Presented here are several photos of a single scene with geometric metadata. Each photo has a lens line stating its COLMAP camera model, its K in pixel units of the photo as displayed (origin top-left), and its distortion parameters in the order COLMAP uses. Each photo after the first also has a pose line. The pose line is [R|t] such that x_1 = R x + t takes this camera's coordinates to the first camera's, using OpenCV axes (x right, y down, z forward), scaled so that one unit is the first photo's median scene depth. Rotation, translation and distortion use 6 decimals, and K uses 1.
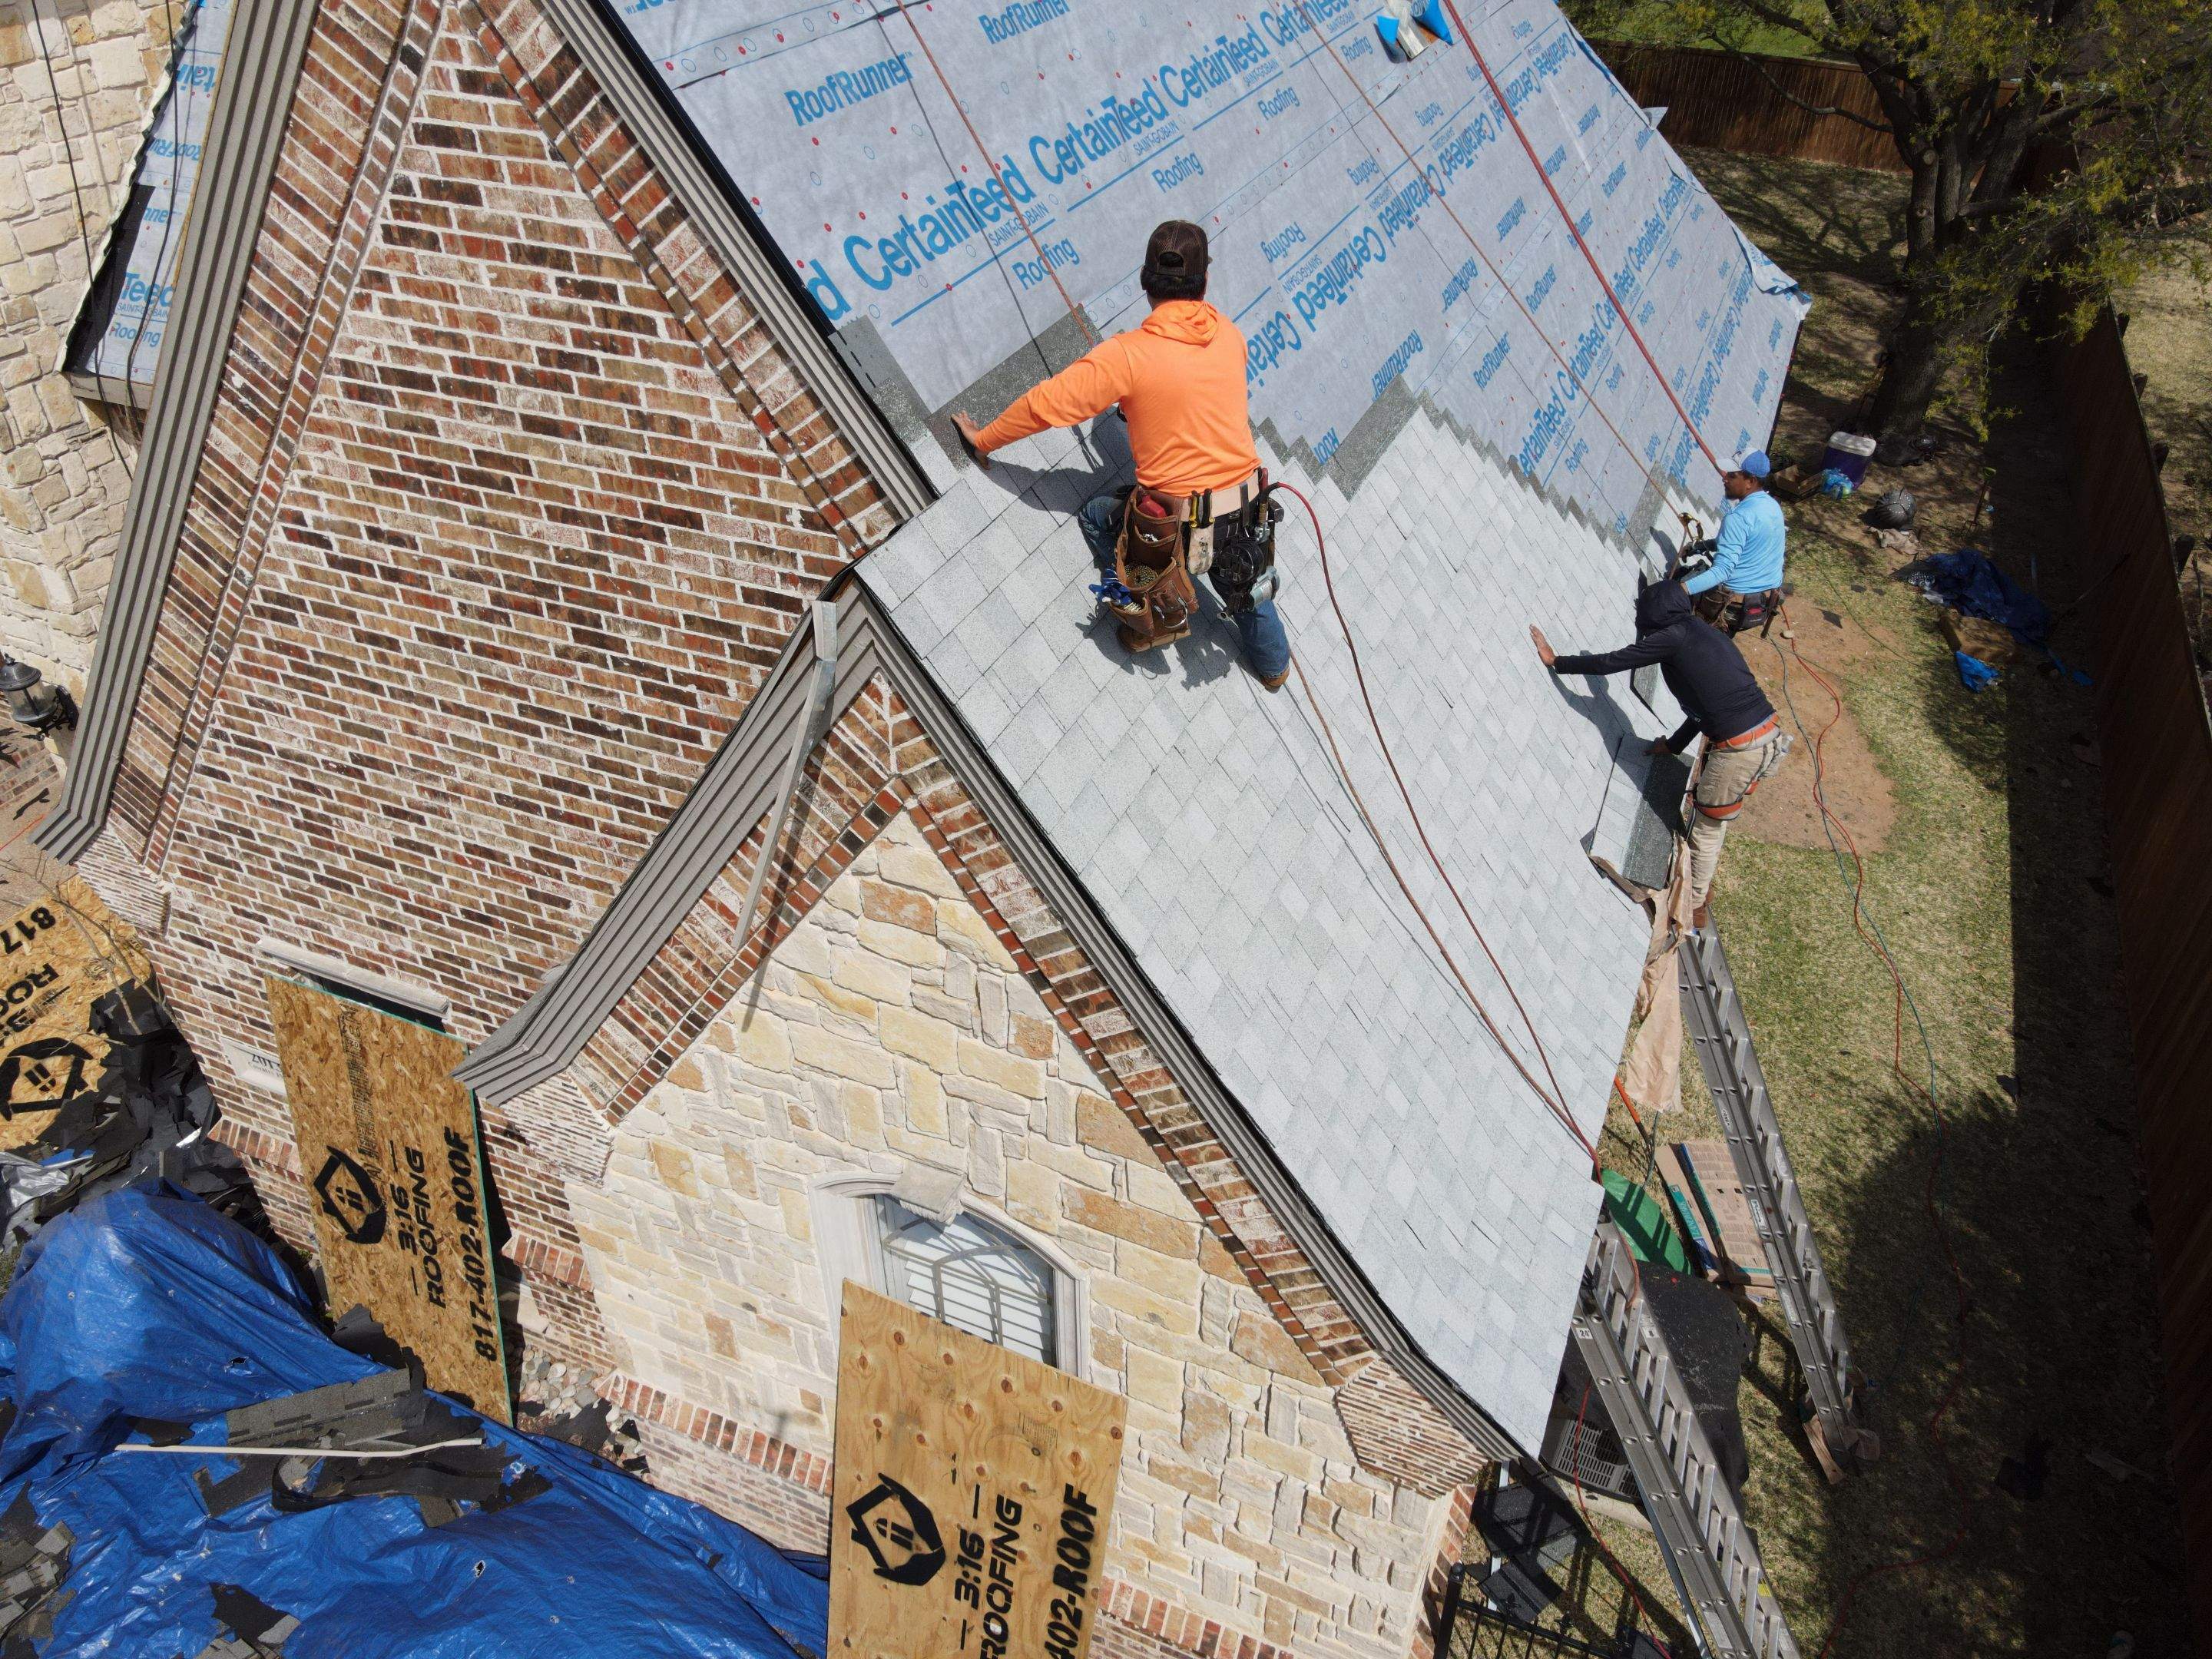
lens RADIAL K [[1625.5, 0, 1109.7], [0, 1625.5, 837.4], [0, 0, 1]] dist [0.010514, 0.010001]
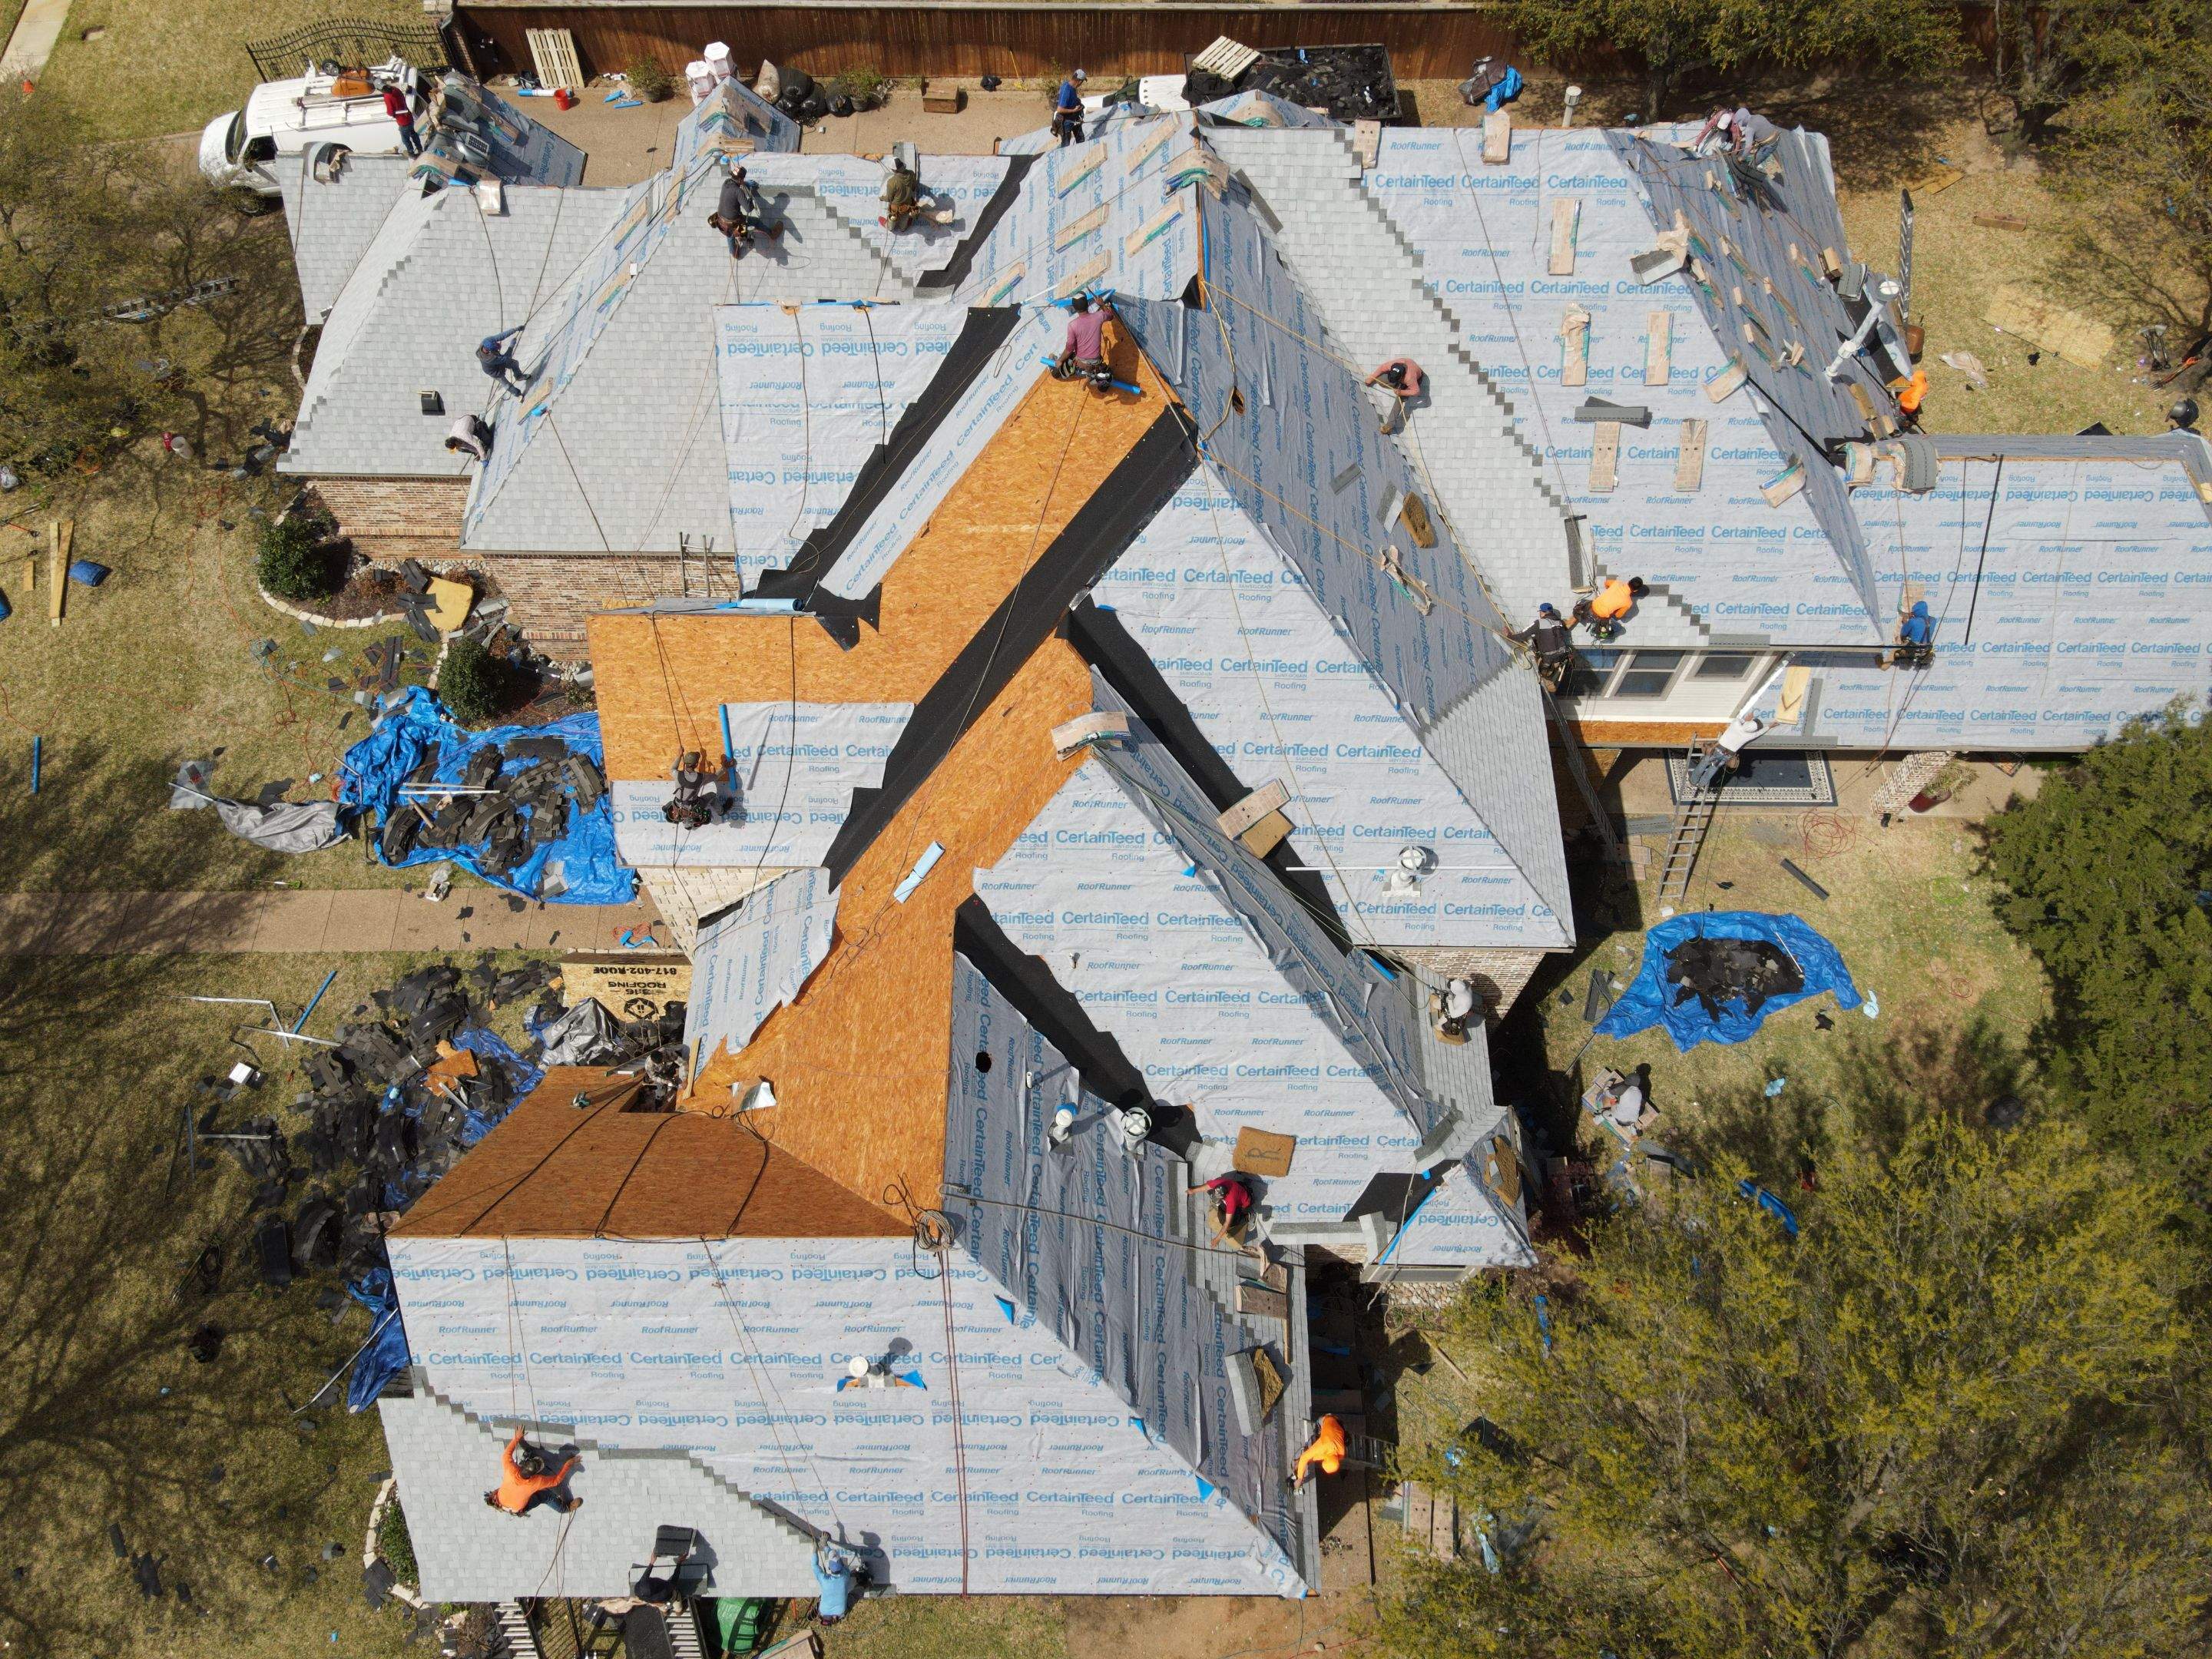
lens RADIAL K [[1625.5, 0, 1102.9], [0, 1625.5, 822.1], [0, 0, 1]] dist [0.010514, 0.010001]
pose [[0.396079, 0.819981, -0.413223, 0.818528], [-0.546949, 0.572166, 0.611124, -3.363968], [0.737542, -0.016041, 0.675111, -0.402184]]
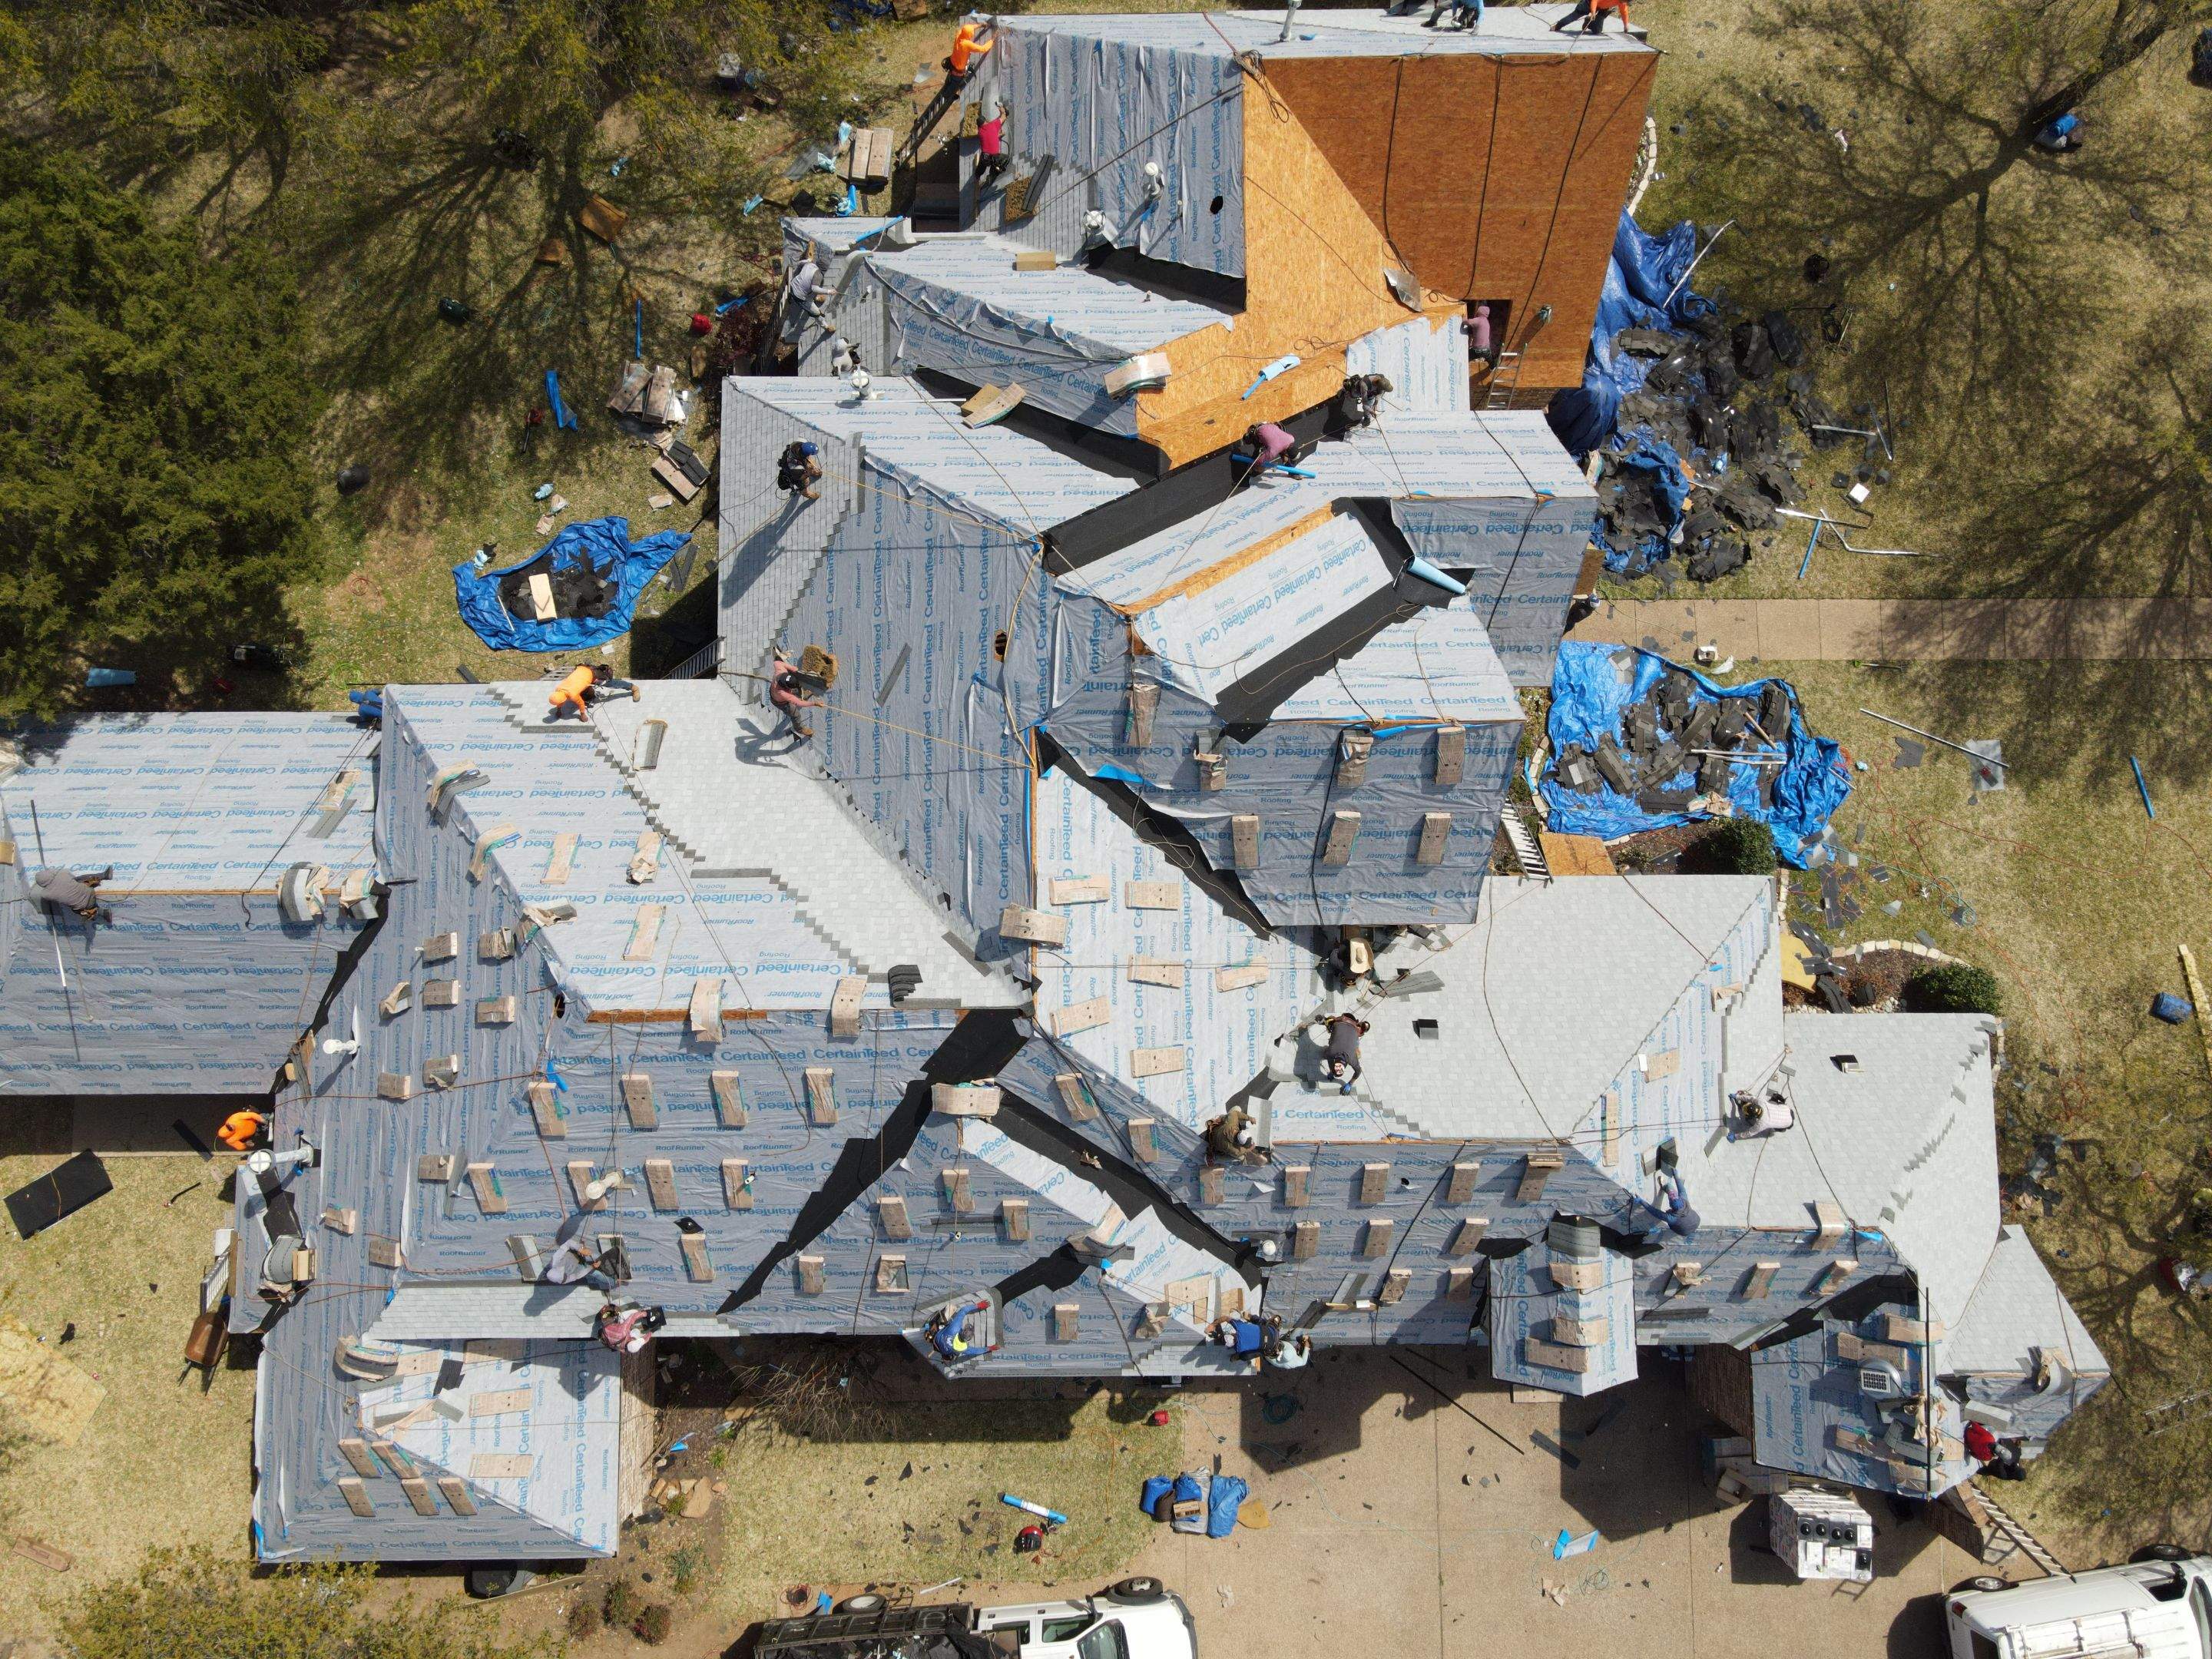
lens RADIAL K [[1625.5, 0, 1102.8], [0, 1625.5, 816.4], [0, 0, 1]] dist [0.010514, 0.010001]
pose [[-0.406195, -0.909024, 0.093174, -1.775566], [0.543578, -0.158409, 0.824275, -4.681122], [-0.734526, 0.385464, 0.558470, 0.105131]]
